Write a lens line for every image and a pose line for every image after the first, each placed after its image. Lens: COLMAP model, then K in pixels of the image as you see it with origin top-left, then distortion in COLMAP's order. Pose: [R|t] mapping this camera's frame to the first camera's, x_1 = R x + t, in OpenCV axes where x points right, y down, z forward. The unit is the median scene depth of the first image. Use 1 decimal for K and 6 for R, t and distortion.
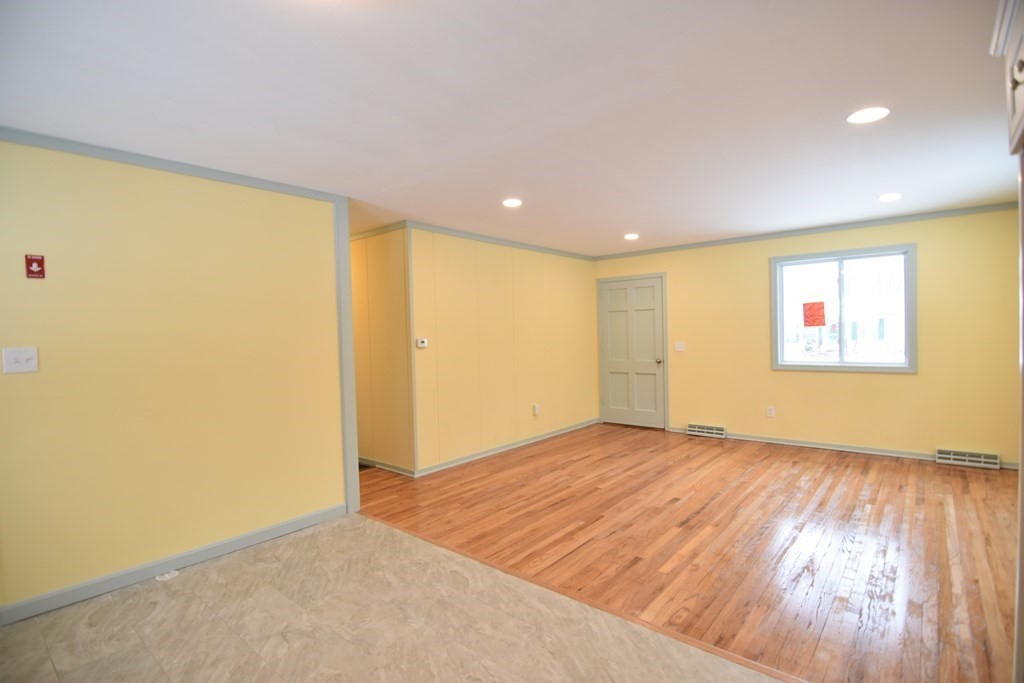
lens RADIAL K [[495.9, 0, 509.4], [0, 495.9, 343.1], [0, 0, 1]] dist [-0.009715, -0.007436]
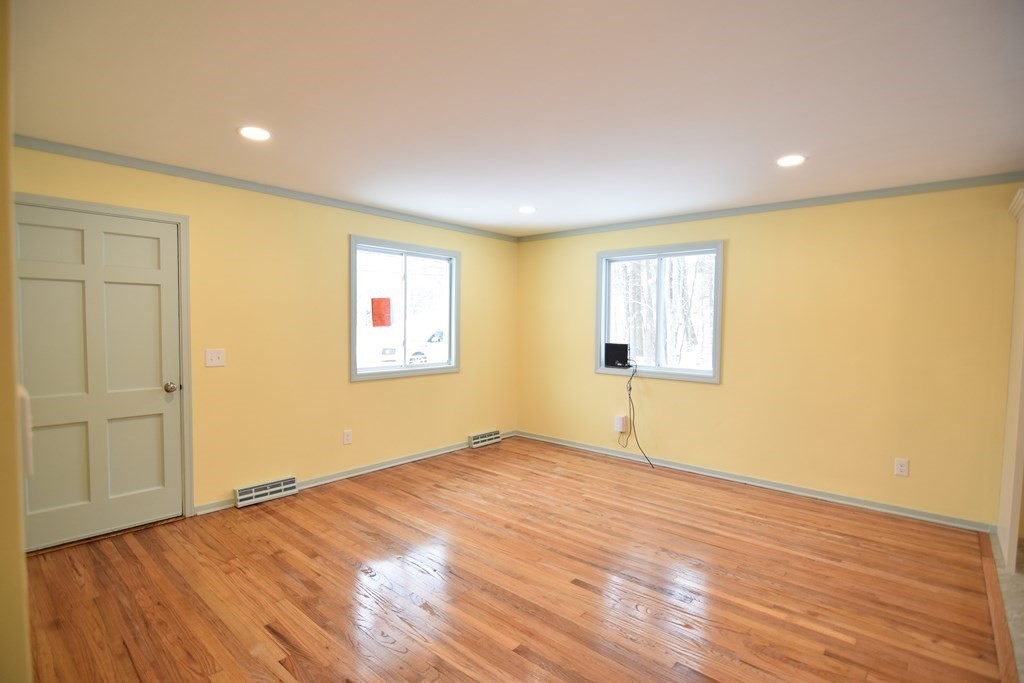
lens RADIAL K [[495.9, 0, 509.4], [0, 495.9, 343.1], [0, 0, 1]] dist [-0.009715, -0.007436]
pose [[0.017863, -0.018756, 0.999665, -0.253495], [0.009411, 0.999783, 0.018590, -0.019916], [-0.999796, 0.009076, 0.018035, 0.809406]]
